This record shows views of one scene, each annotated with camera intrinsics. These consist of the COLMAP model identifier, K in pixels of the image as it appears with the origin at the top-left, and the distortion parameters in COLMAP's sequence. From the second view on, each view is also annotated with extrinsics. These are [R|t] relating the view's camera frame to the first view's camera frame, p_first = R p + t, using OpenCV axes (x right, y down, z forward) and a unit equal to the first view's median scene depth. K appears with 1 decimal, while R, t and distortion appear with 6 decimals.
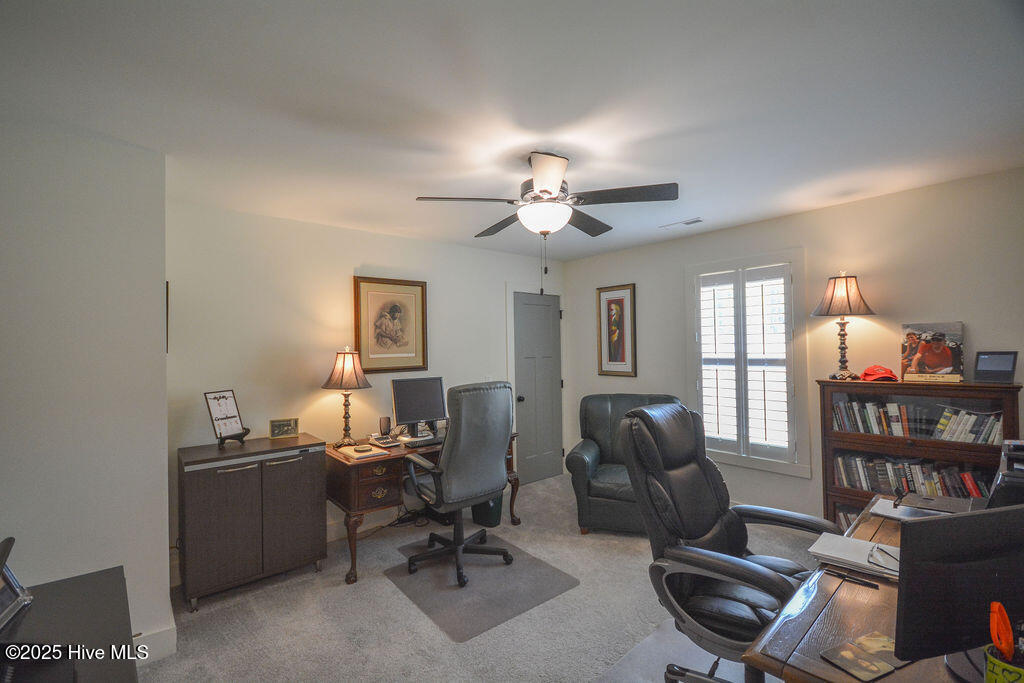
lens RADIAL K [[454.5, 0, 510.3], [0, 454.5, 343.2], [0, 0, 1]] dist [-0.005338, -0.000093]
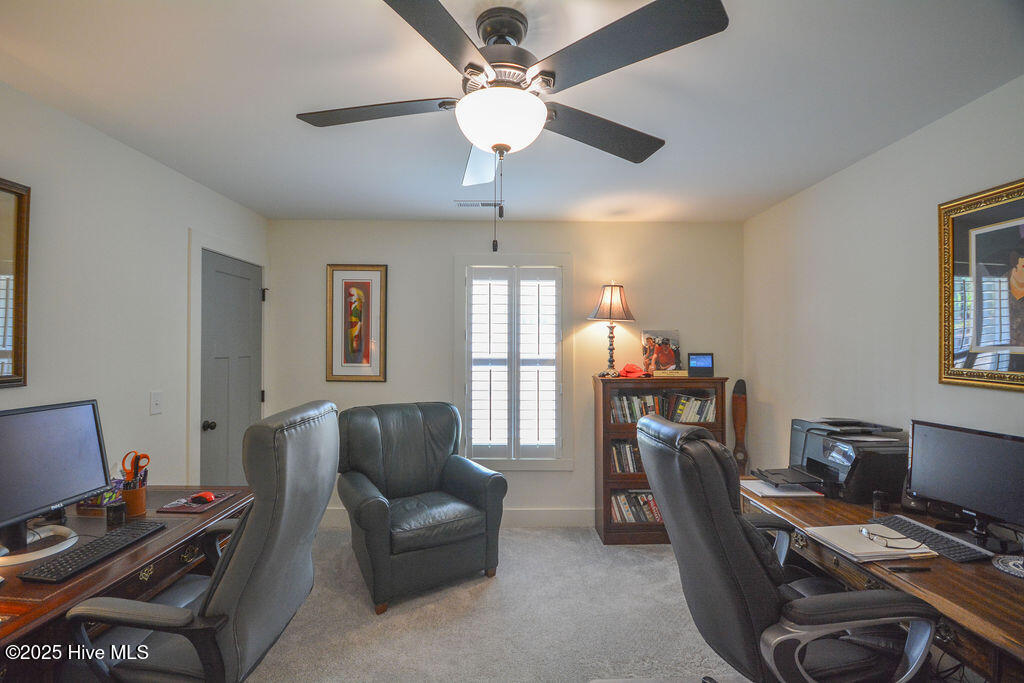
lens RADIAL K [[454.5, 0, 516.8], [0, 454.5, 340.9], [0, 0, 1]] dist [-0.005338, -0.000093]
pose [[0.641634, 0.028447, 0.766483, -0.234062], [-0.023139, 0.999575, -0.017728, 0.013637], [-0.766661, -0.006361, 0.642020, 0.383380]]
